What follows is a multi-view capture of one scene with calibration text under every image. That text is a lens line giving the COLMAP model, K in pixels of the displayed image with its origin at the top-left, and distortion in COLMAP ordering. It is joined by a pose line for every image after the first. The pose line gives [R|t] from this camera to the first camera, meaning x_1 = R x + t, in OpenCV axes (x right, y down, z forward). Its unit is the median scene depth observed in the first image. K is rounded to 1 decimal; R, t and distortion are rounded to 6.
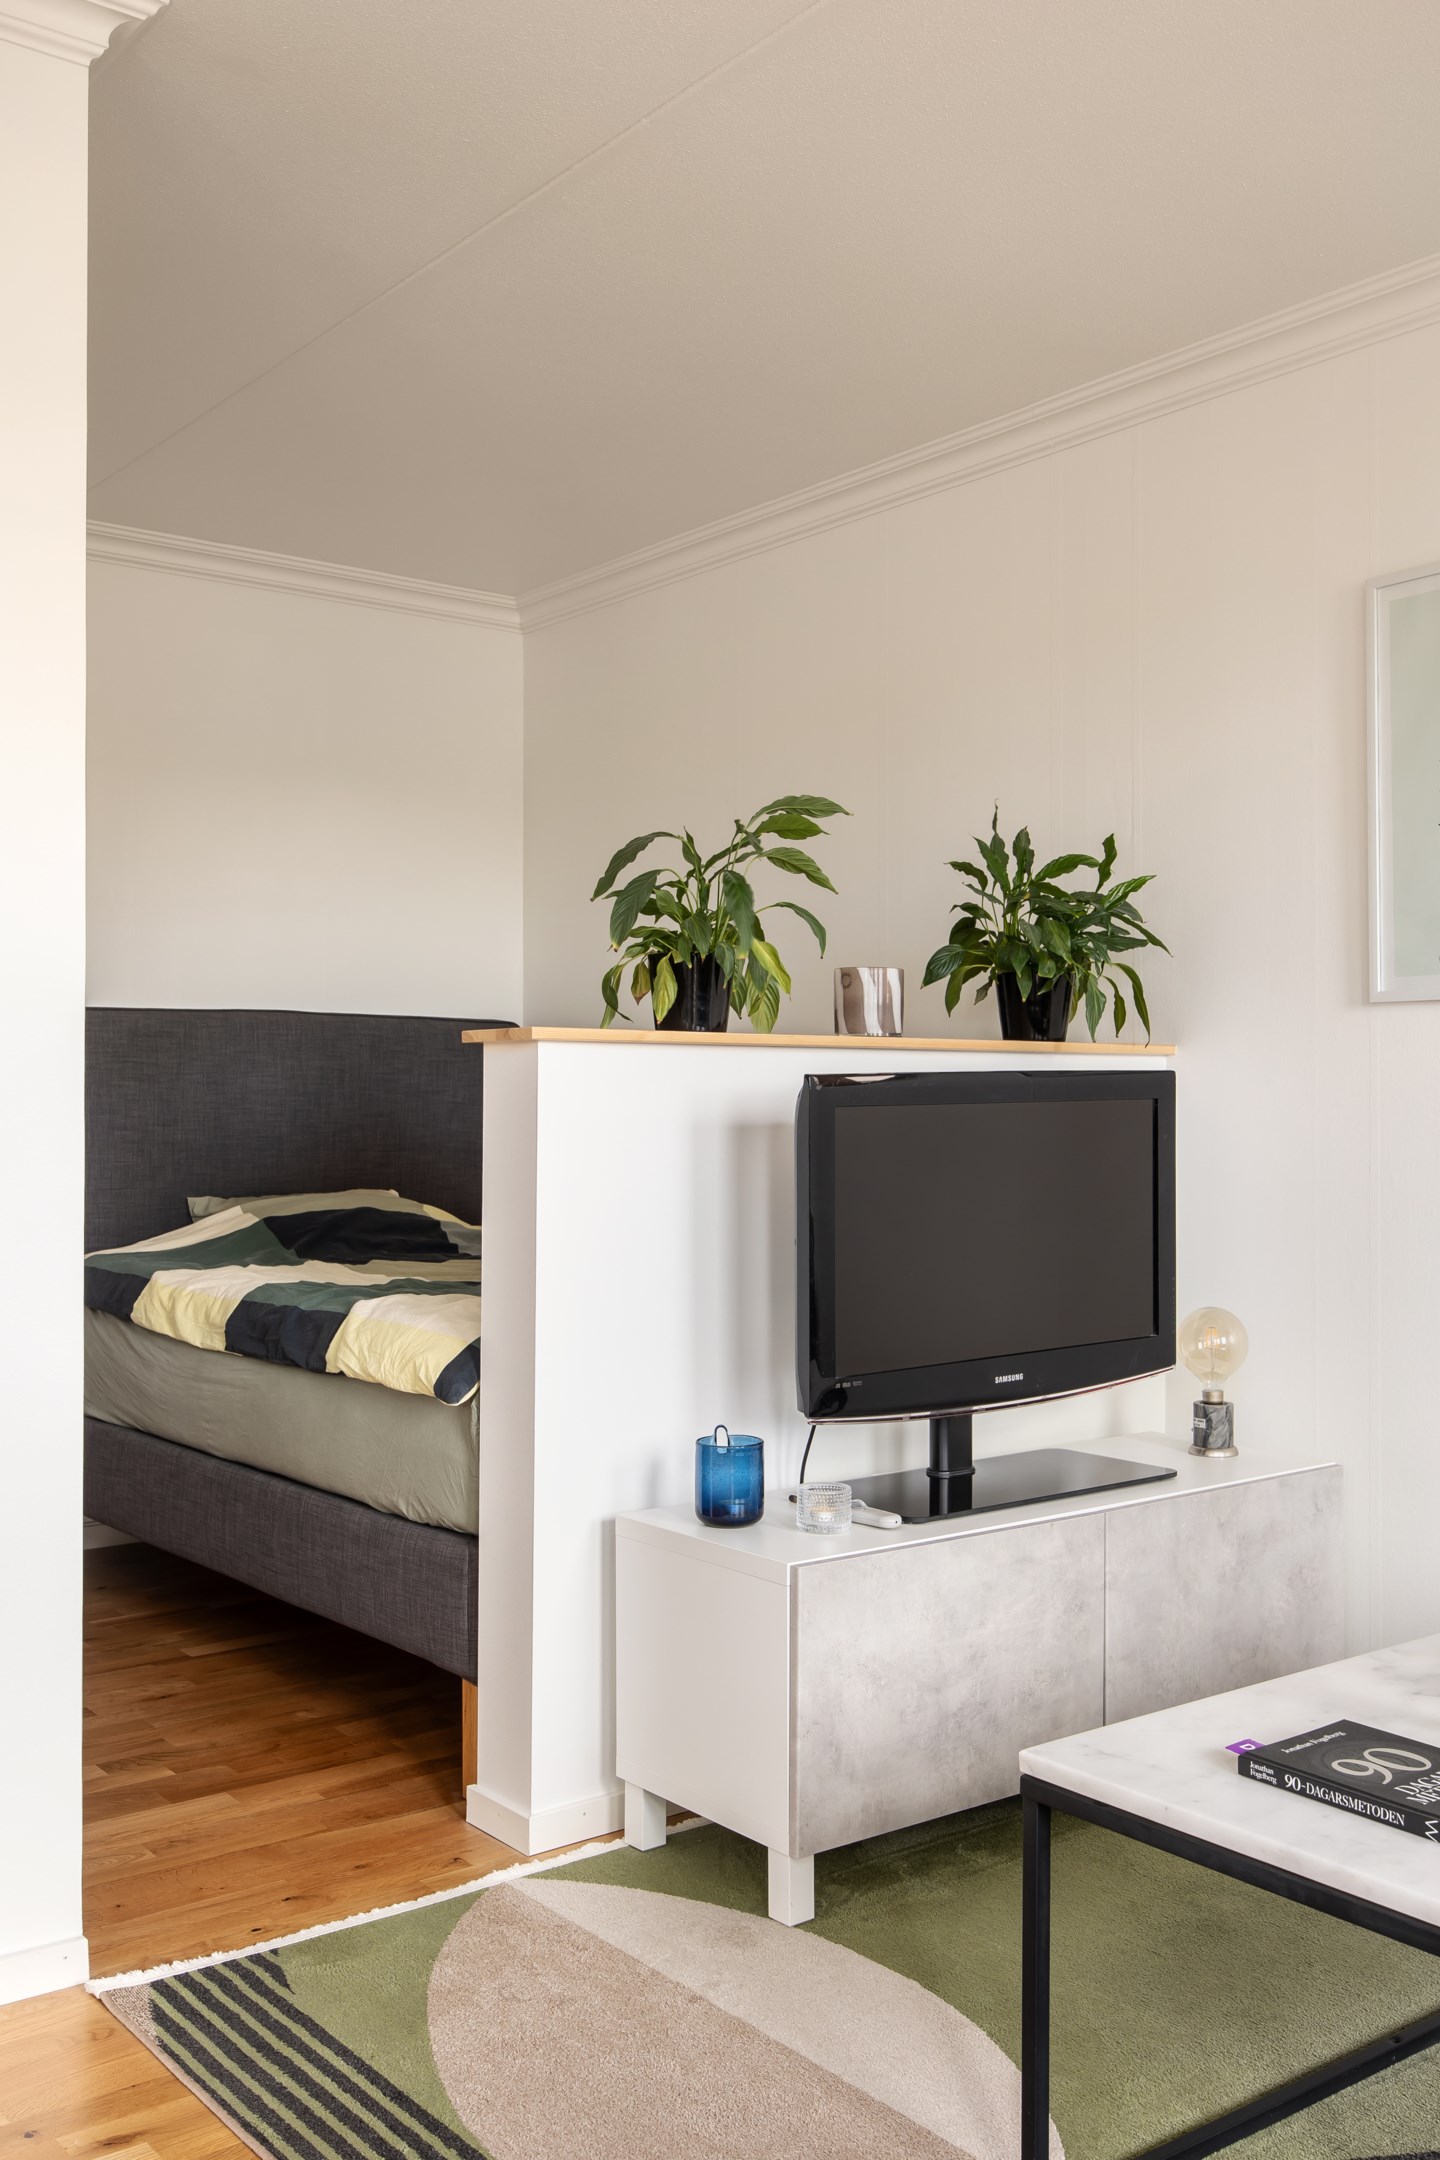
lens RADIAL K [[2007.5, 0, 720.0], [0, 2007.5, 1080.0], [0, 0, 1]] dist [-0.002377, -0.003611]
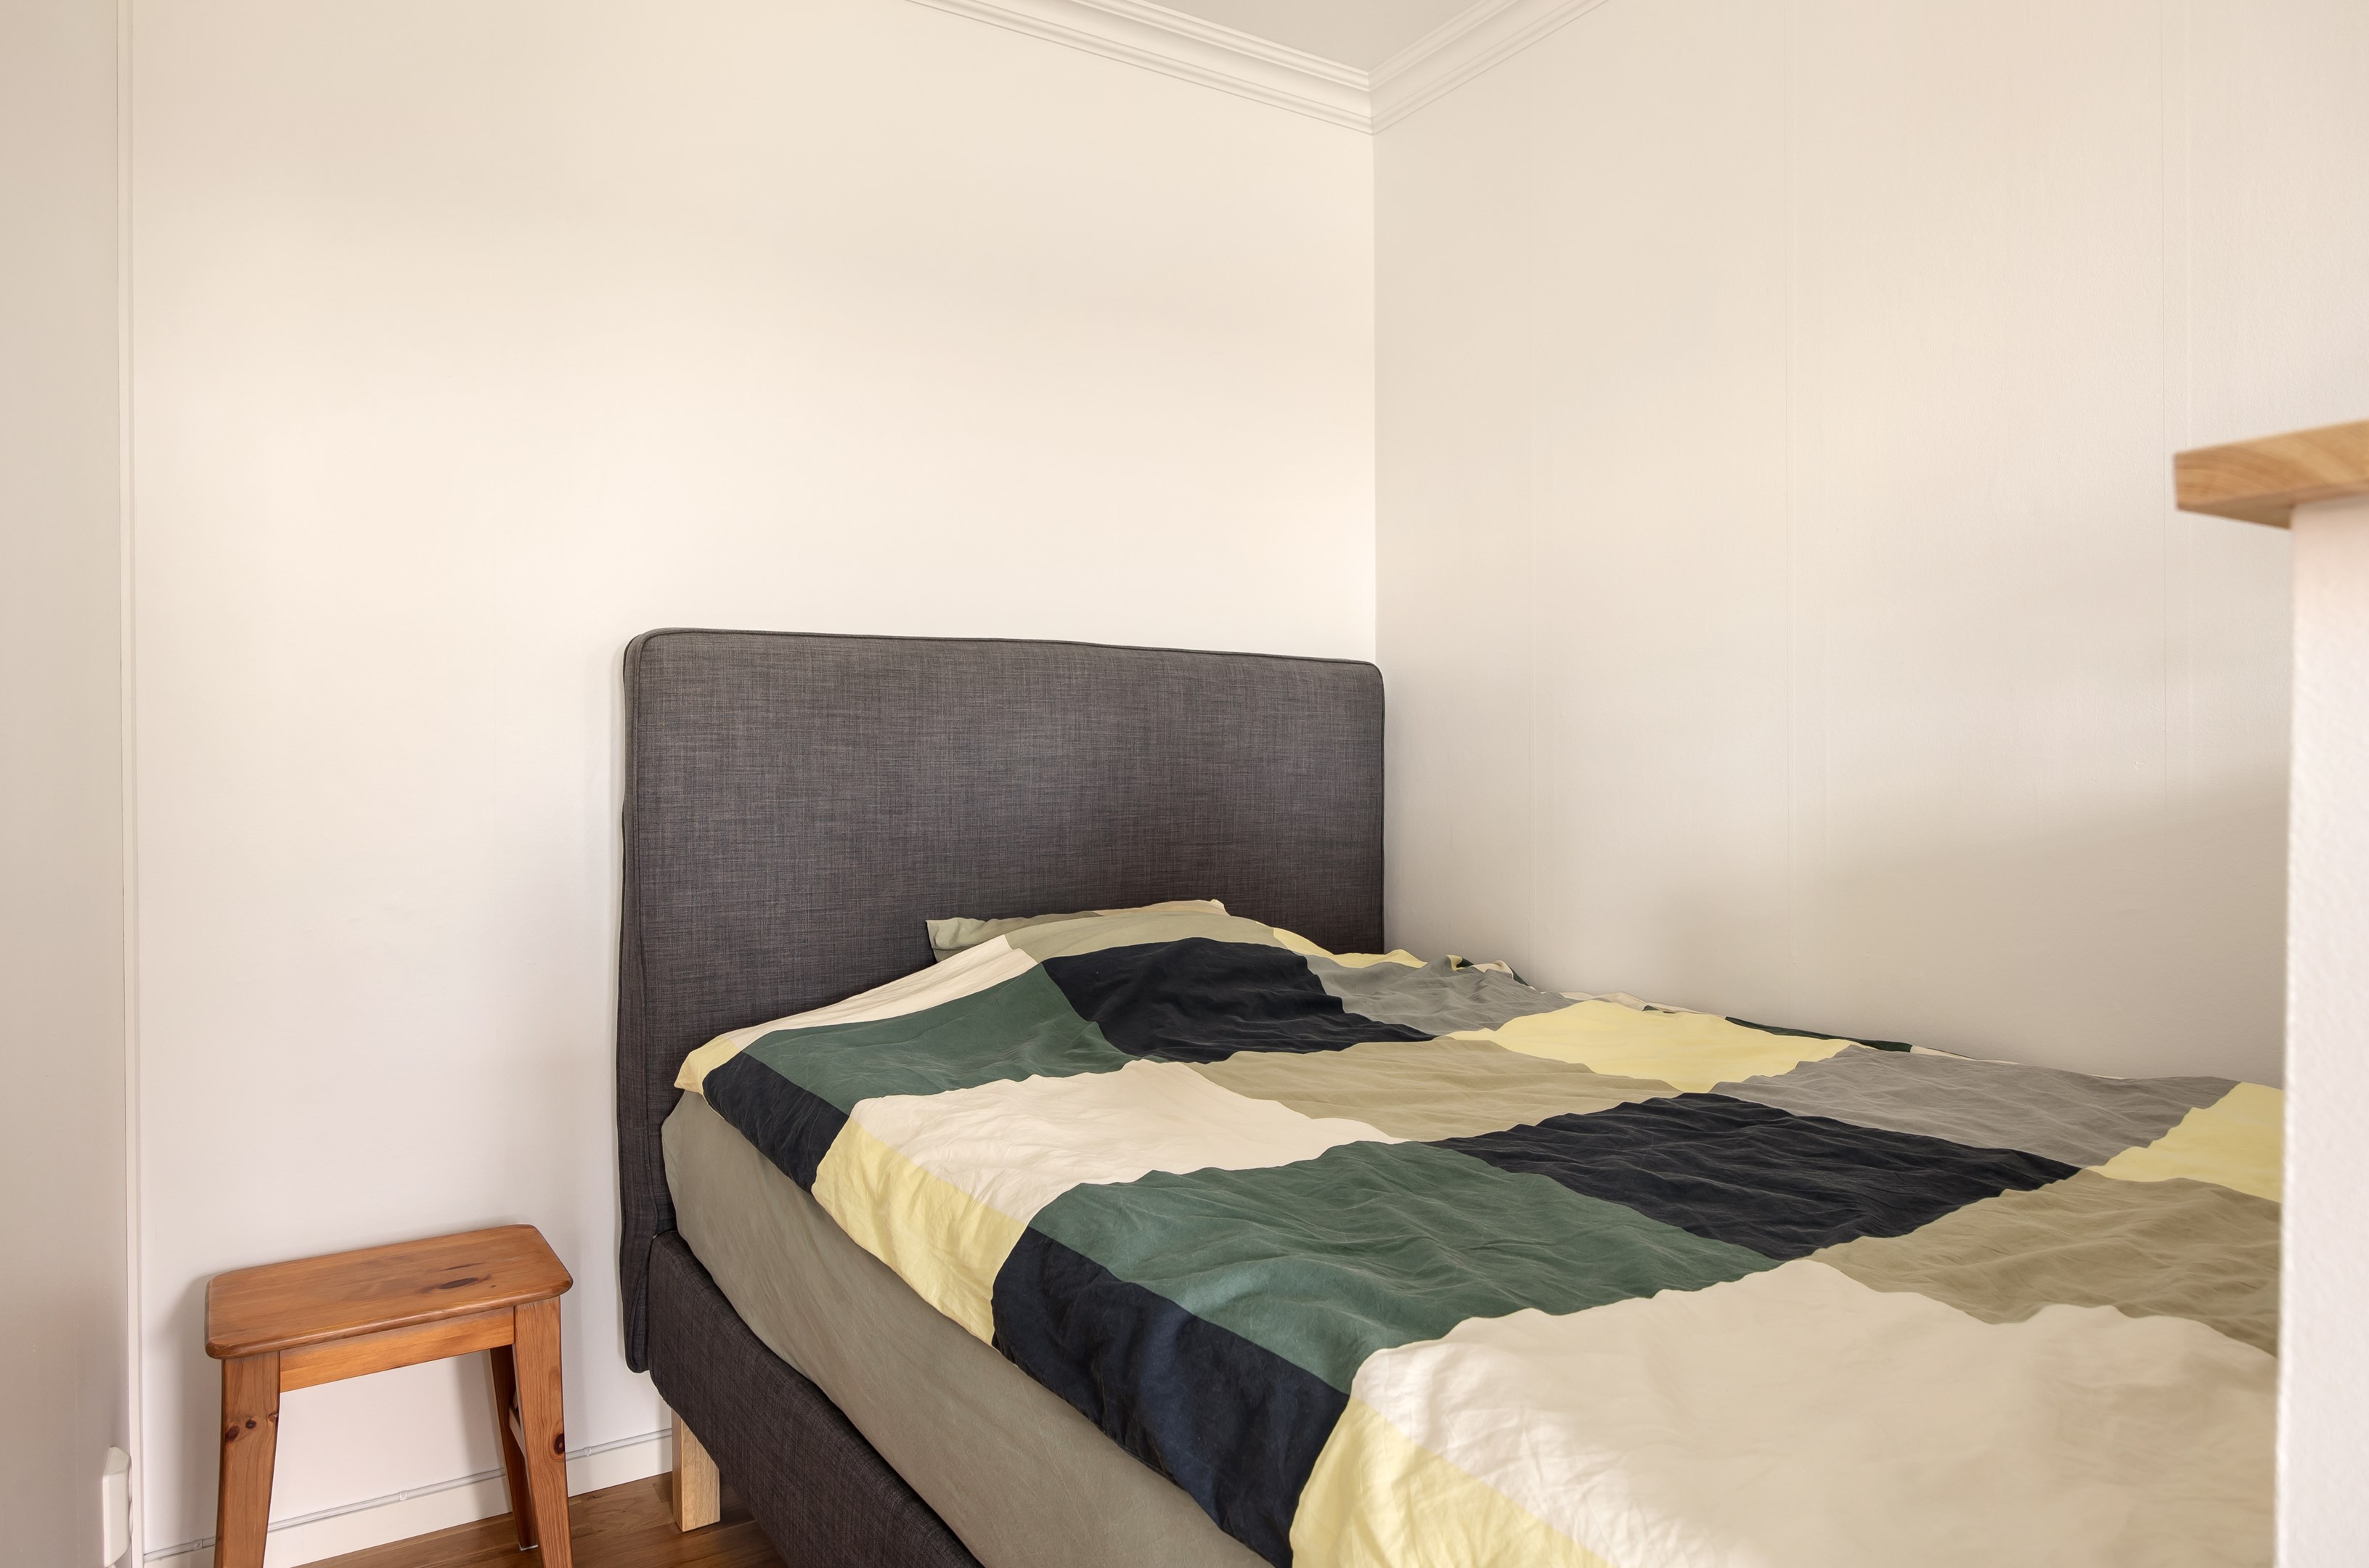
lens RADIAL K [[1478.7, 0, 1176.2], [0, 1478.7, 773.1], [0, 0, 1]] dist [-0.001838, 0.000076]
pose [[0.994392, -0.005064, -0.105636, -0.132326], [0.006514, 0.999889, 0.013380, 0.003843], [0.105557, -0.013994, 0.994315, 0.526864]]
